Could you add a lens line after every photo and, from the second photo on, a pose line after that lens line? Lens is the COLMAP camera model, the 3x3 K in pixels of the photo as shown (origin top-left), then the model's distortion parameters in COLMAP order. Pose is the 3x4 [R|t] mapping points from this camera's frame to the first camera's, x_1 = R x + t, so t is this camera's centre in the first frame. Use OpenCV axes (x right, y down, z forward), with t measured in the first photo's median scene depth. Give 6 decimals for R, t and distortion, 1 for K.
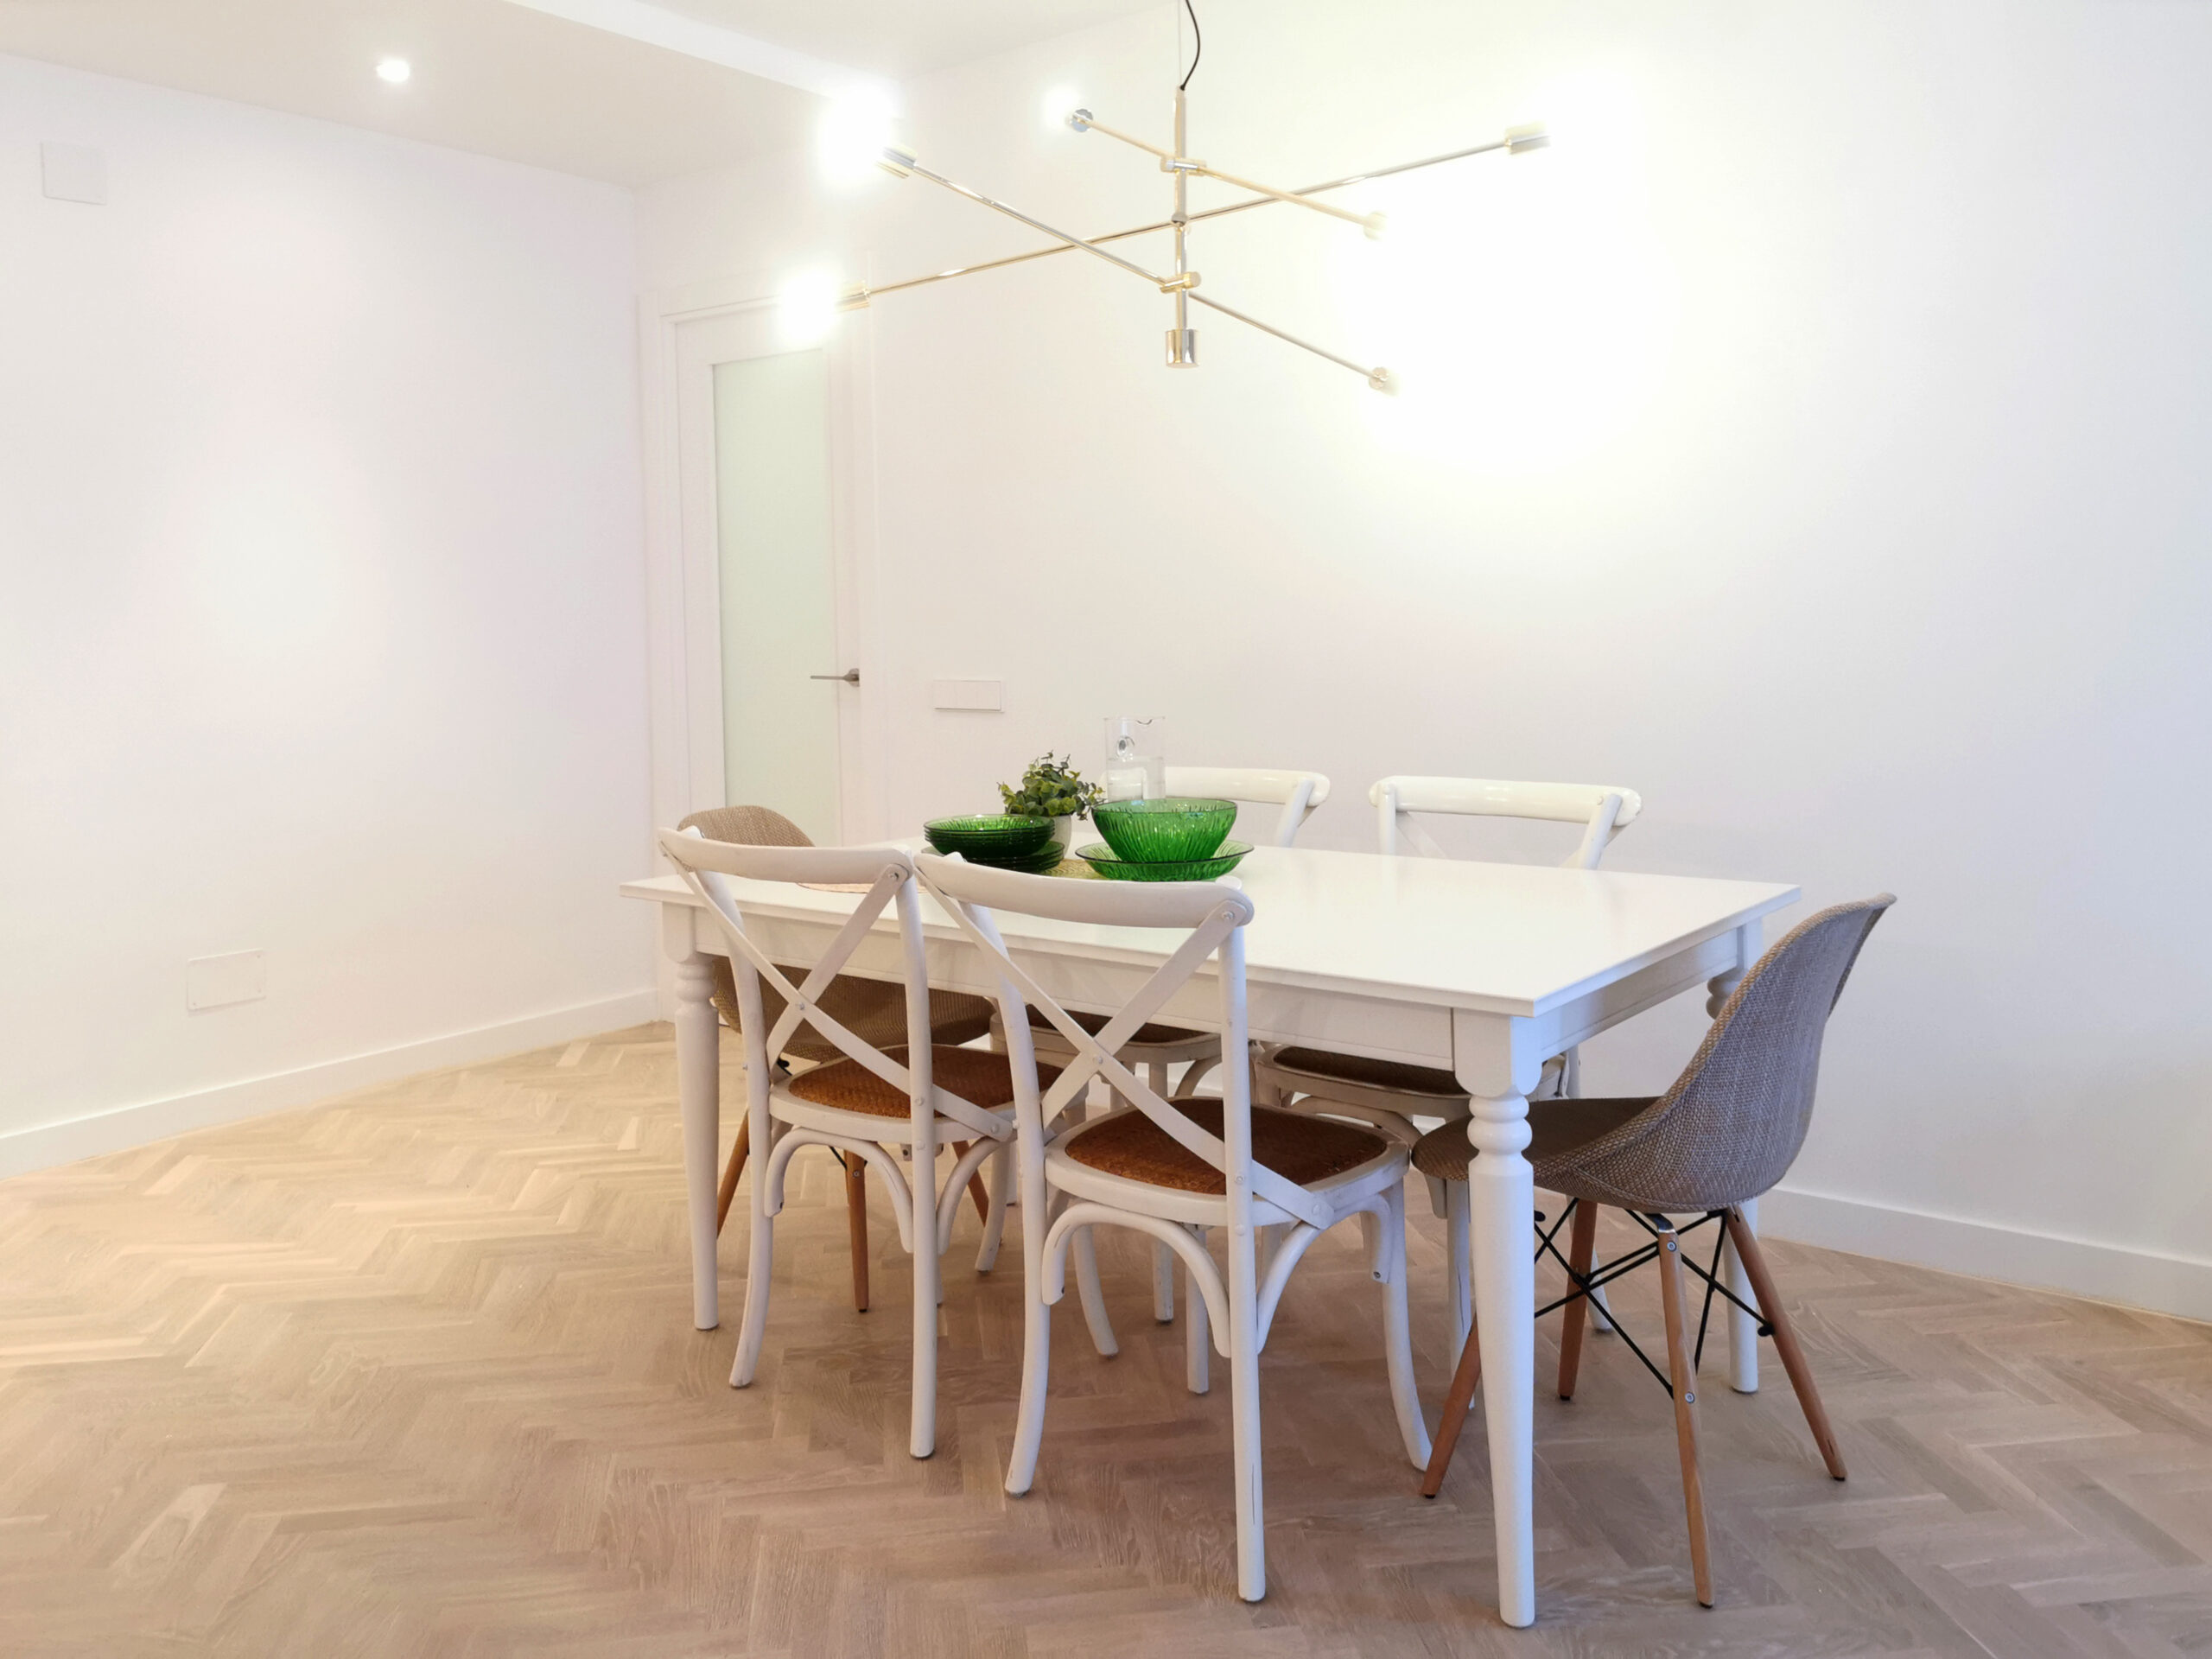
lens RADIAL K [[1747.1, 0, 1092.3], [0, 1747.1, 824.5], [0, 0, 1]] dist [0.010776, -0.062678]
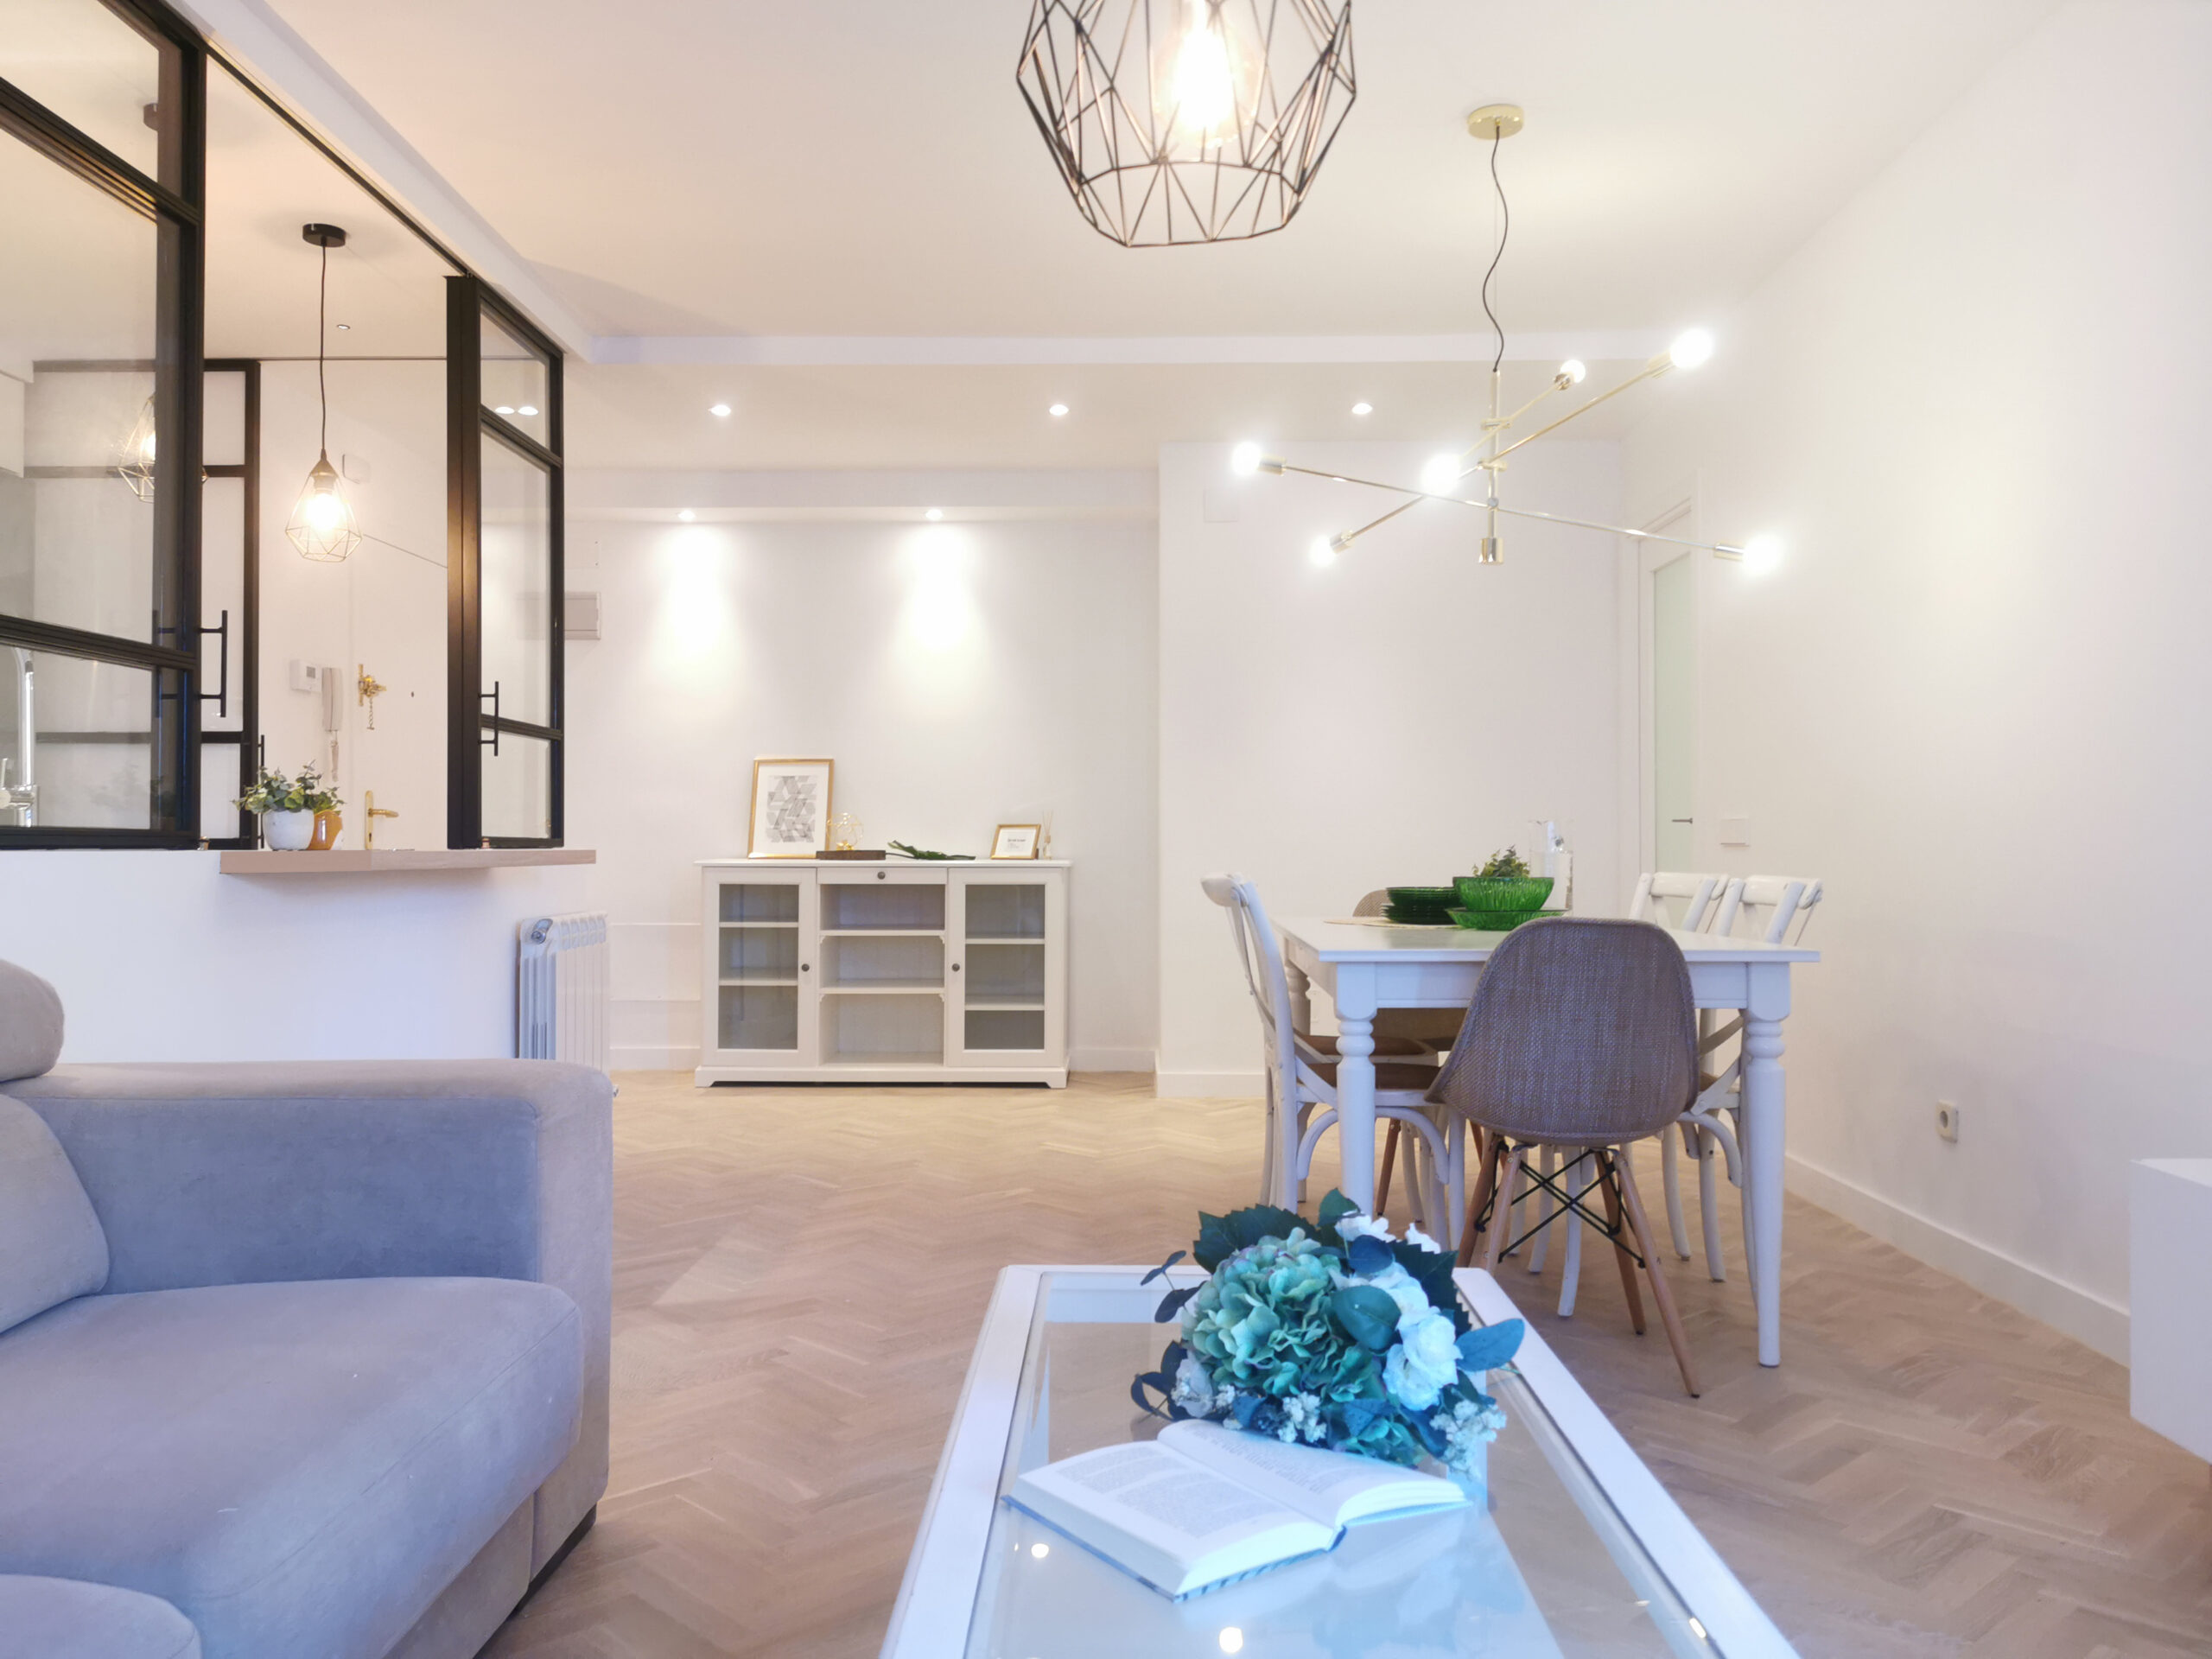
lens RADIAL K [[1747.1, 0, 1092.3], [0, 1747.1, 824.5], [0, 0, 1]] dist [0.010776, -0.062678]
pose [[0.654890, 0.033512, -0.754981, 0.994238], [-0.118988, 0.991128, -0.059219, 0.080063], [0.746298, 0.128616, 0.653067, -0.193499]]
